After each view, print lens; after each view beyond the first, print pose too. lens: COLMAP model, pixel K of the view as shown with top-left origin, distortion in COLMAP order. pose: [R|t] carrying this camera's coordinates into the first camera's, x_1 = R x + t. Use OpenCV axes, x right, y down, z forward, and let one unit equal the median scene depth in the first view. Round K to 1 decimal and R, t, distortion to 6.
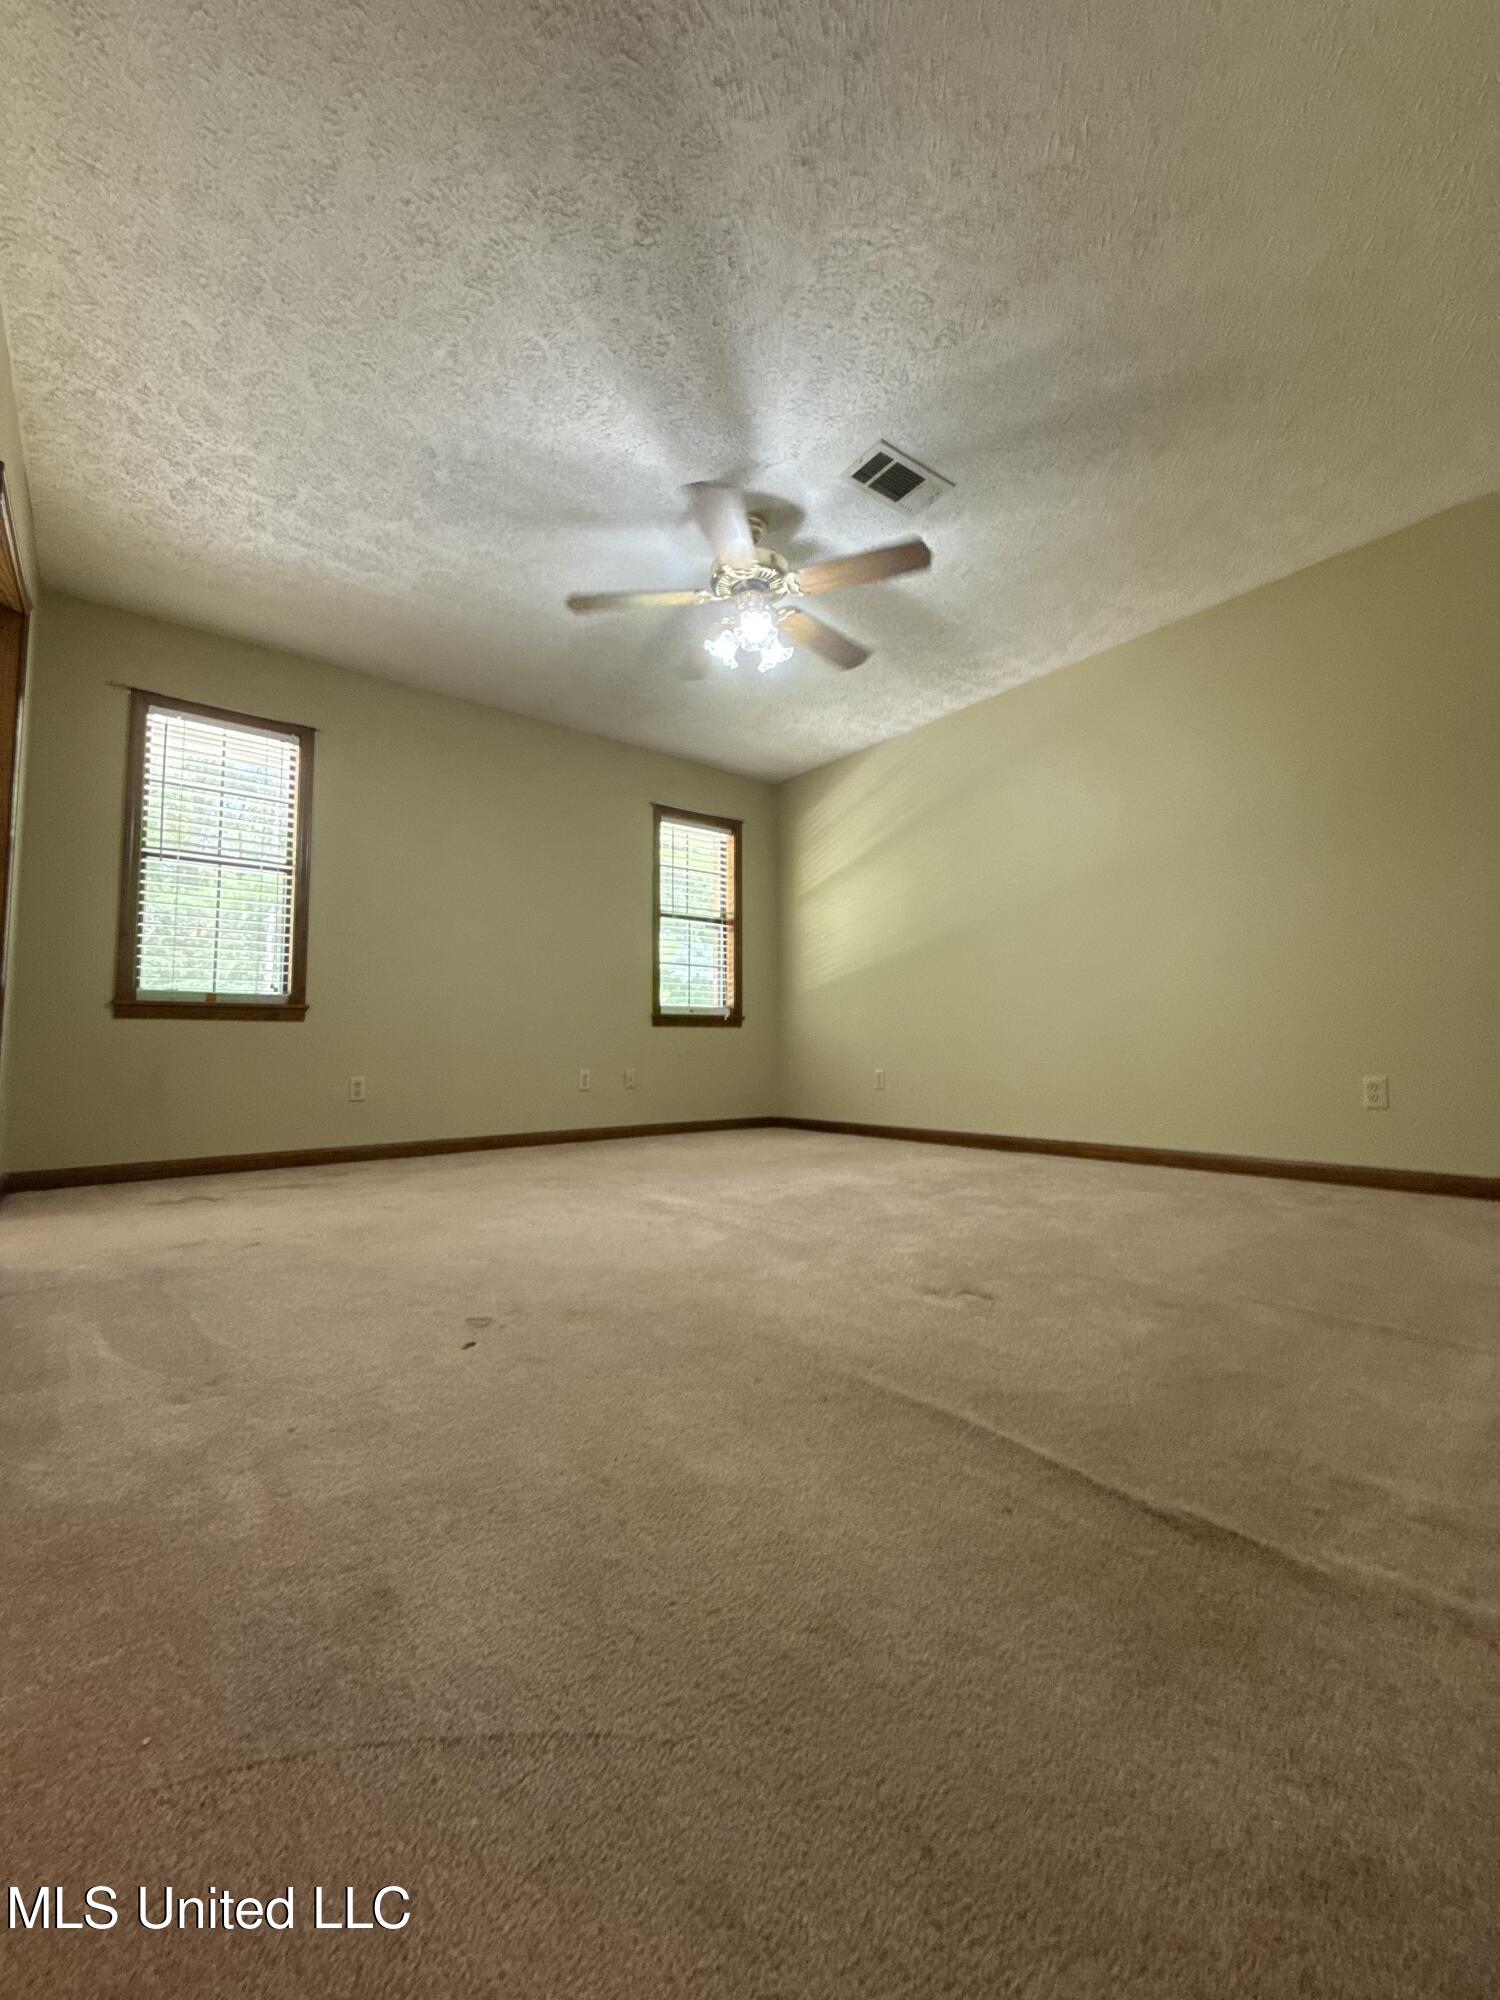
lens RADIAL K [[801.9, 0, 758.3], [0, 801.9, 994.5], [0, 0, 1]] dist [-0.001730, 0.001184]
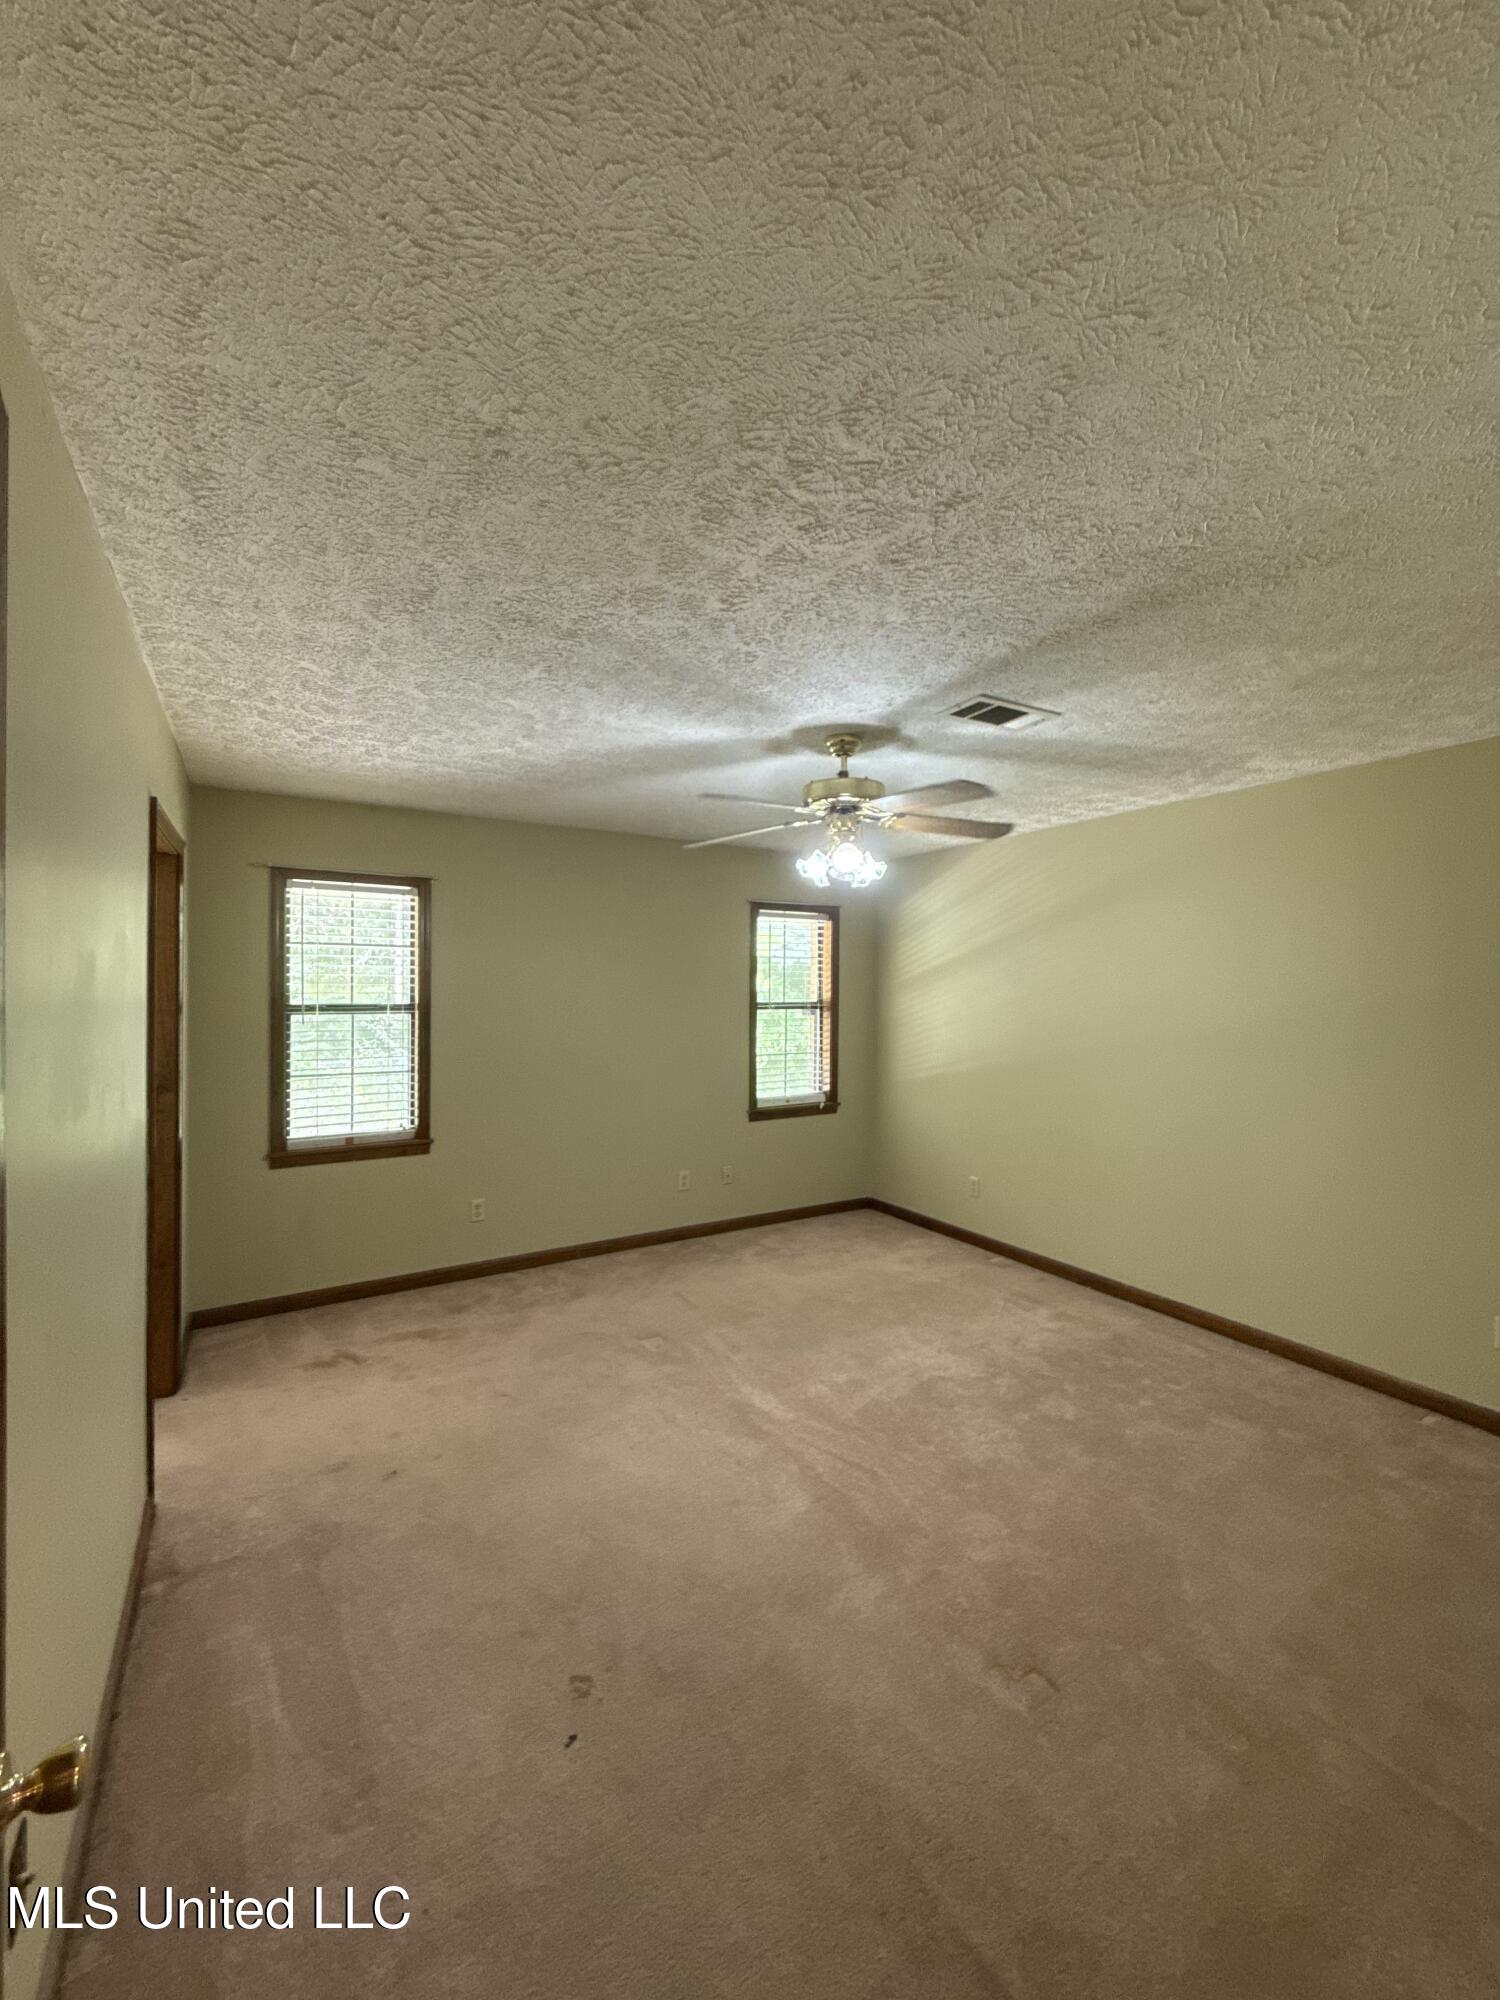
lens RADIAL K [[801.9, 0, 760.3], [0, 801.9, 997.3], [0, 0, 1]] dist [-0.001730, 0.001184]
pose [[0.991940, 0.014419, -0.125885, 0.012091], [-0.004419, 0.996836, 0.079359, -0.262452], [0.126631, -0.078164, 0.988866, -0.002326]]
